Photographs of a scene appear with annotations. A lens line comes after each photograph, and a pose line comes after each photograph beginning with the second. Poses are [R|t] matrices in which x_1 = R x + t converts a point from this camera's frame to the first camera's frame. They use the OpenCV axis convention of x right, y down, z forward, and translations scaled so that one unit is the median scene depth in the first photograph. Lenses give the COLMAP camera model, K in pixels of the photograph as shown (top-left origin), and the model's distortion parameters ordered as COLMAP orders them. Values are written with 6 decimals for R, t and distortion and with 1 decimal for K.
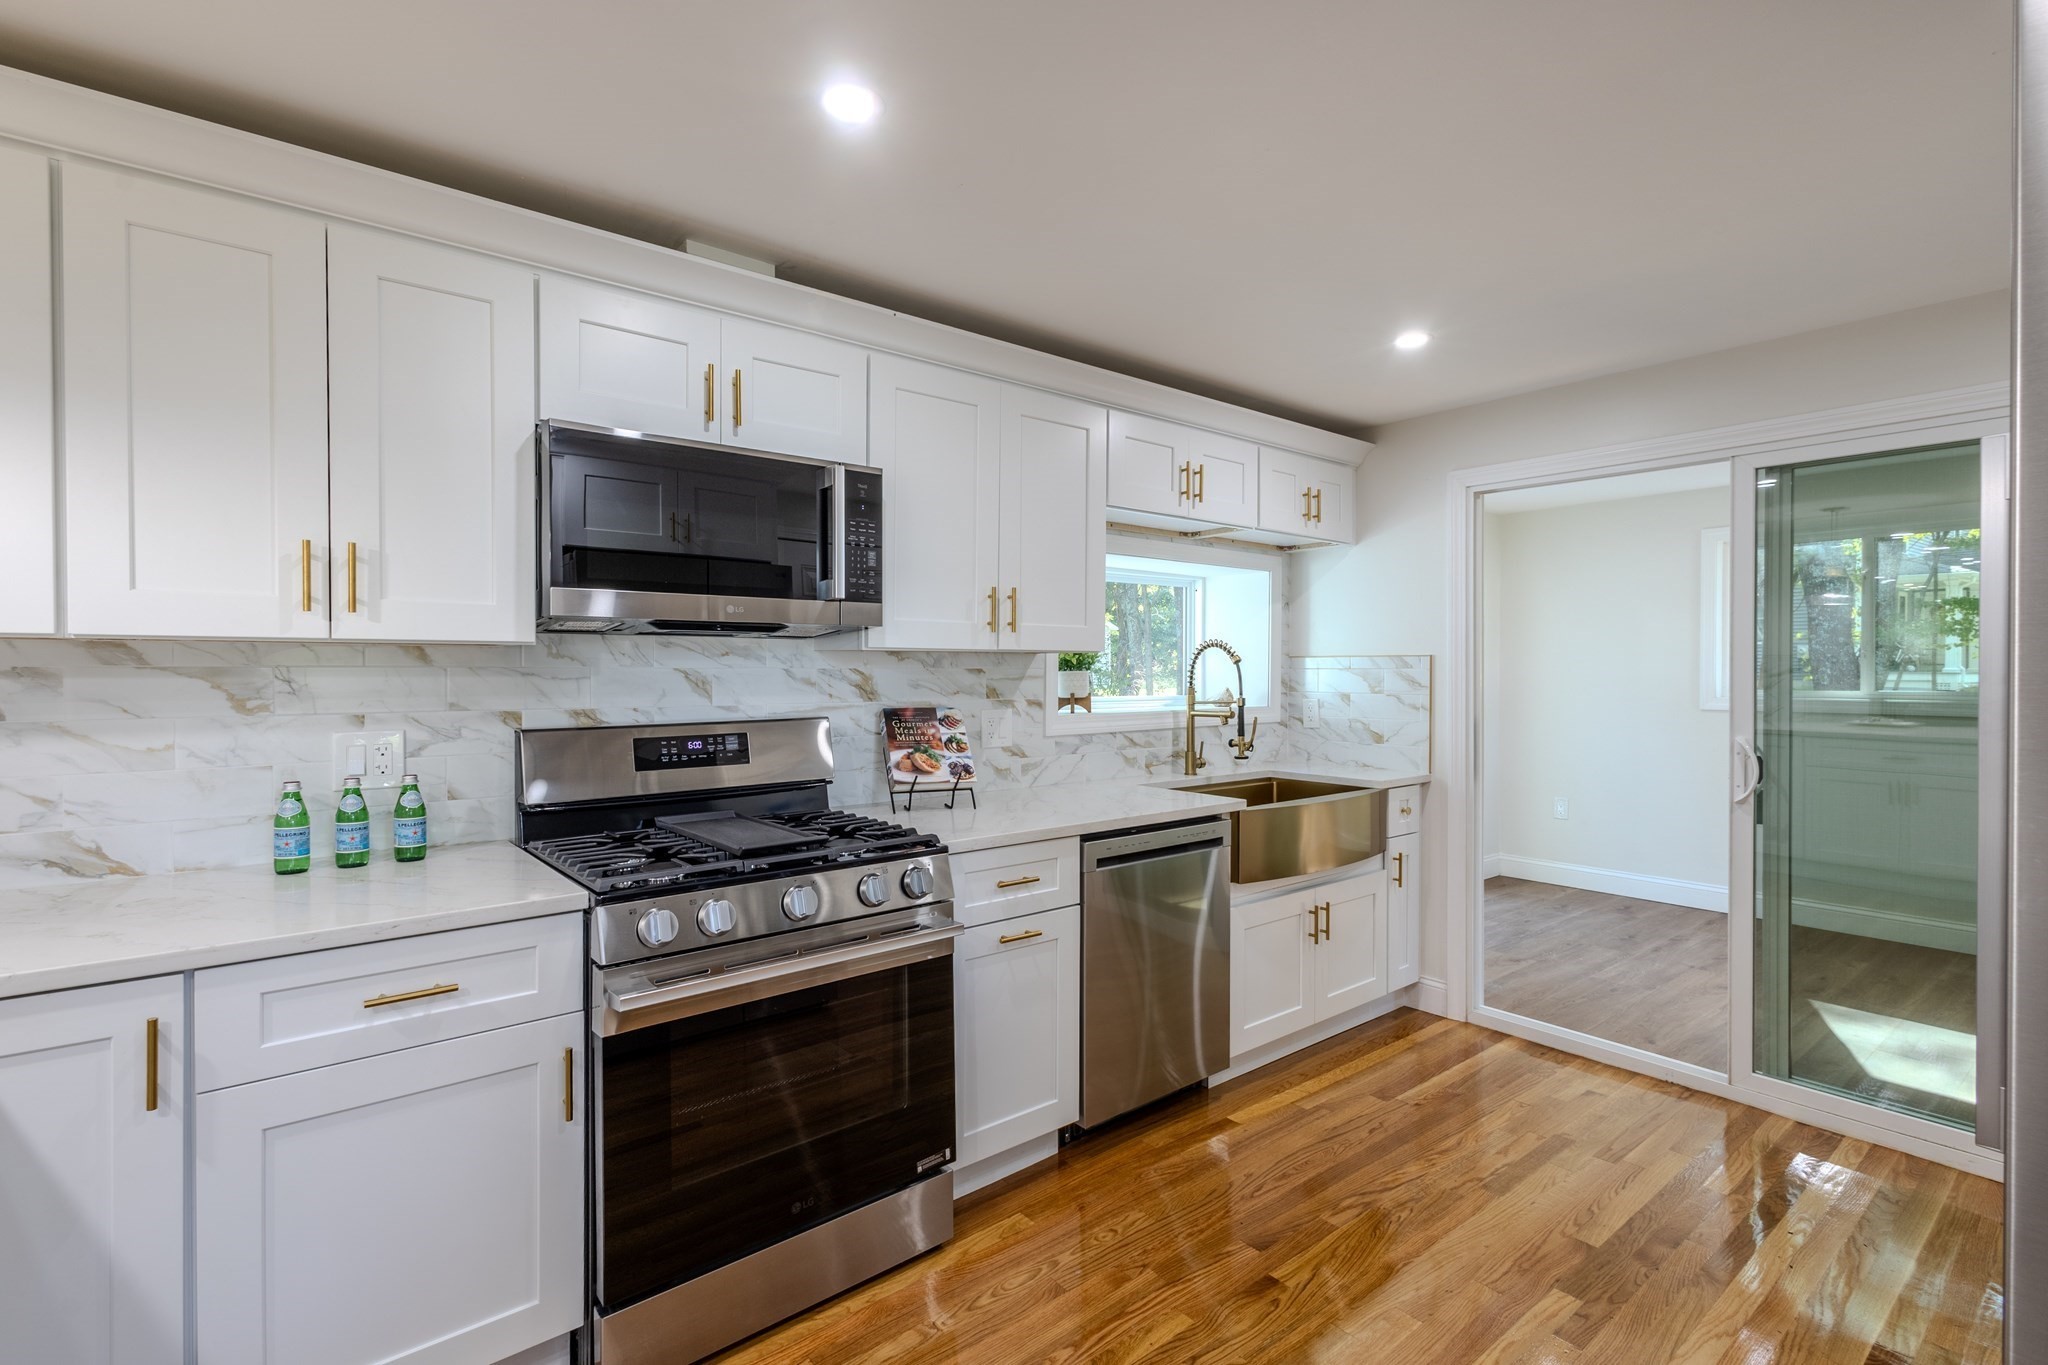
lens RADIAL K [[953.2, 0, 1024.1], [0, 953.2, 676.3], [0, 0, 1]] dist [0.004513, -0.000173]
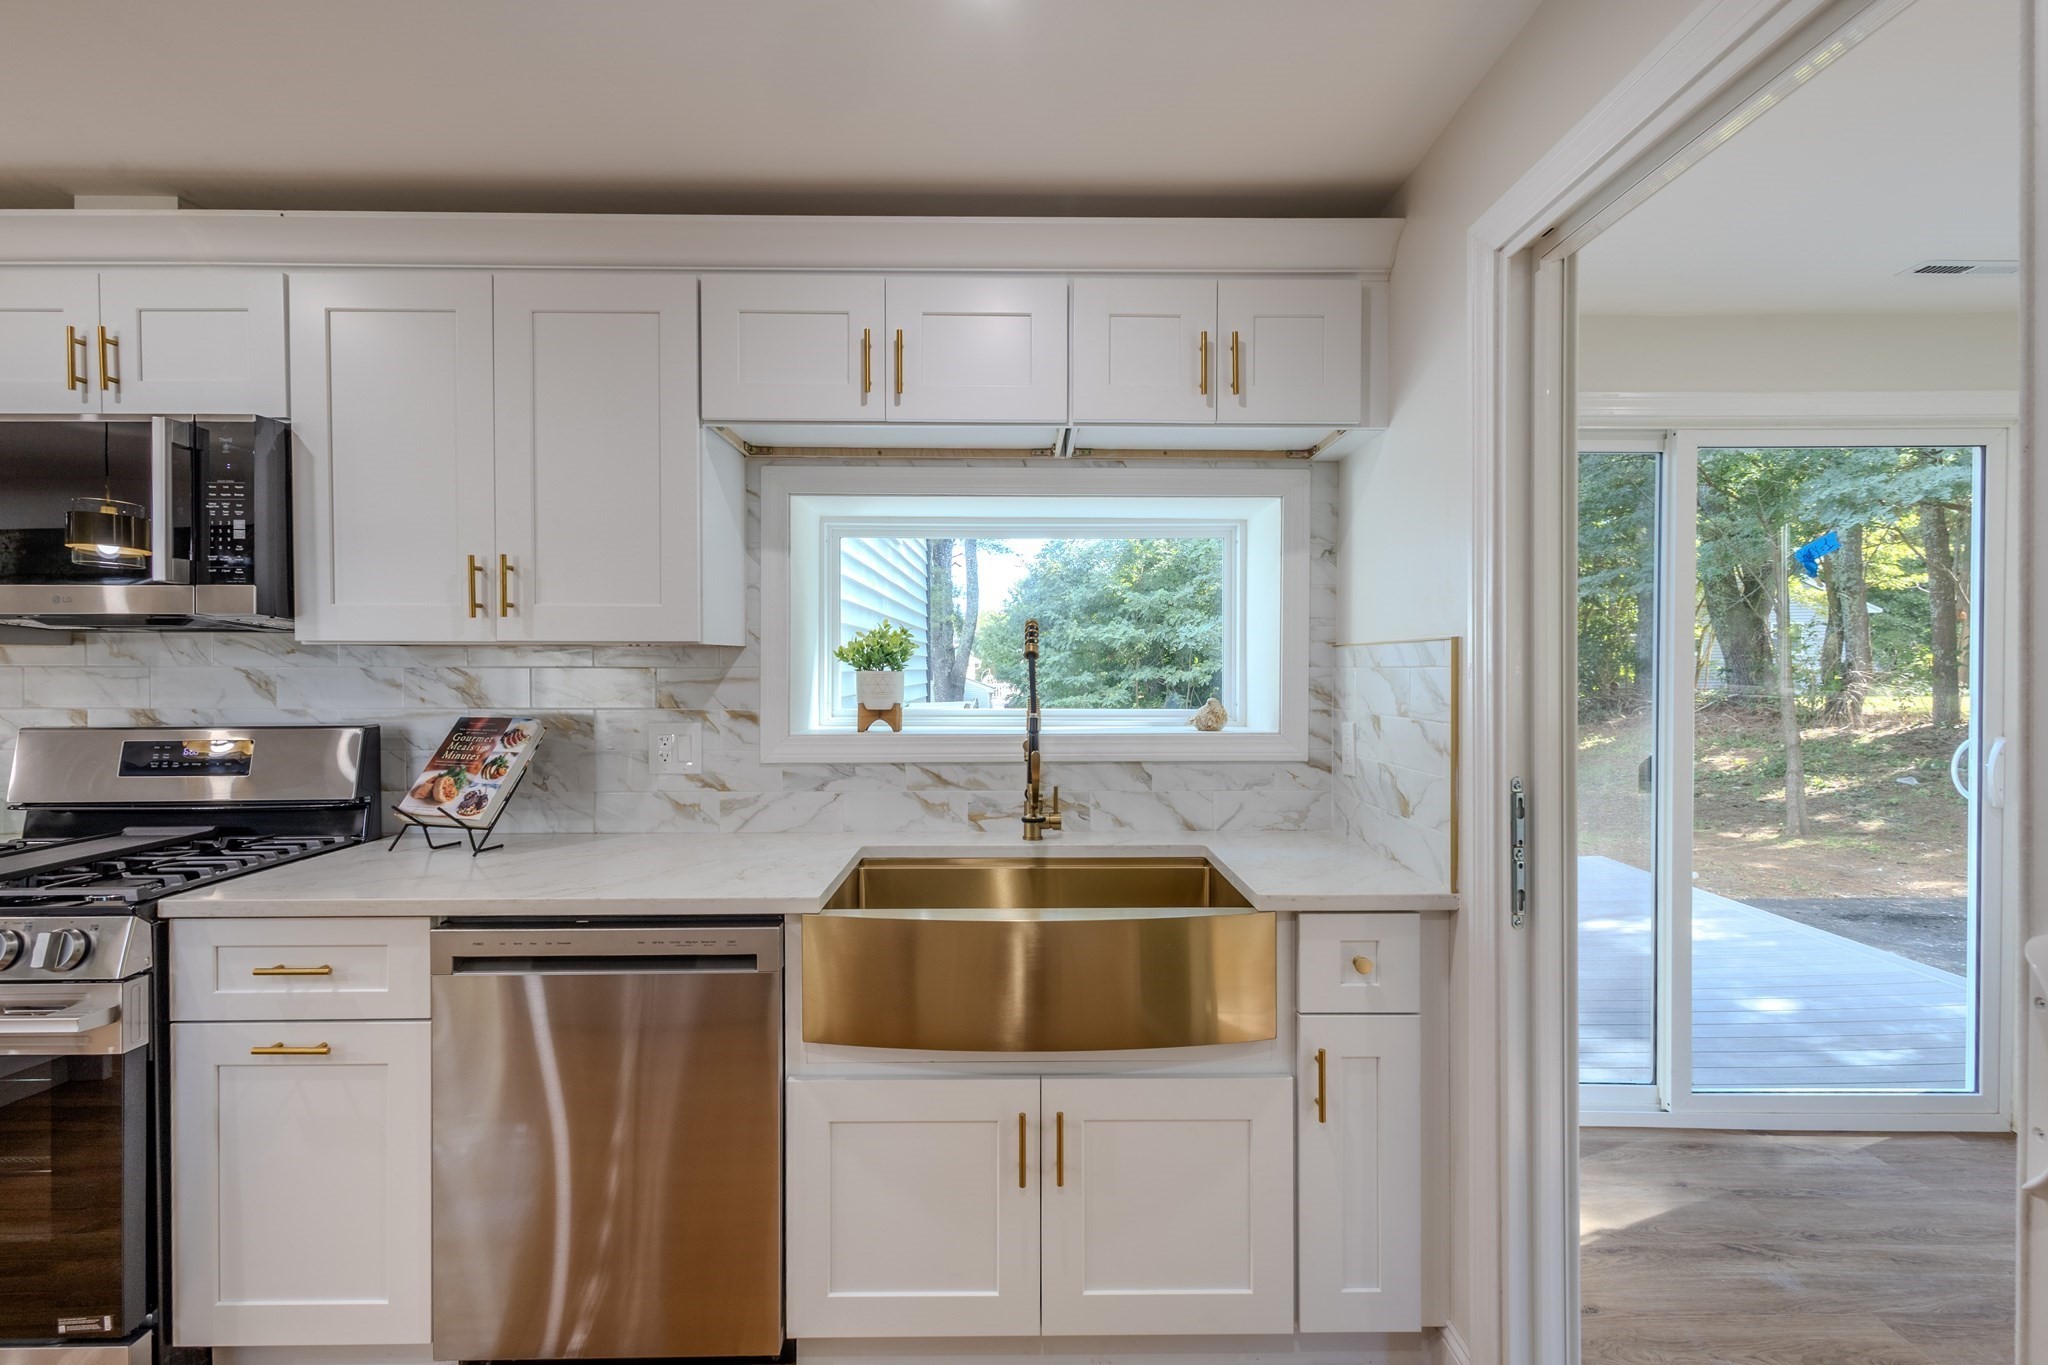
lens RADIAL K [[953.2, 0, 1024.1], [0, 953.2, 676.3], [0, 0, 1]] dist [0.004513, -0.000173]
pose [[0.784223, 0.005078, -0.620458, 0.643956], [-0.004905, 0.999986, 0.001985, -0.004156], [0.620459, 0.001487, 0.784237, 0.591764]]
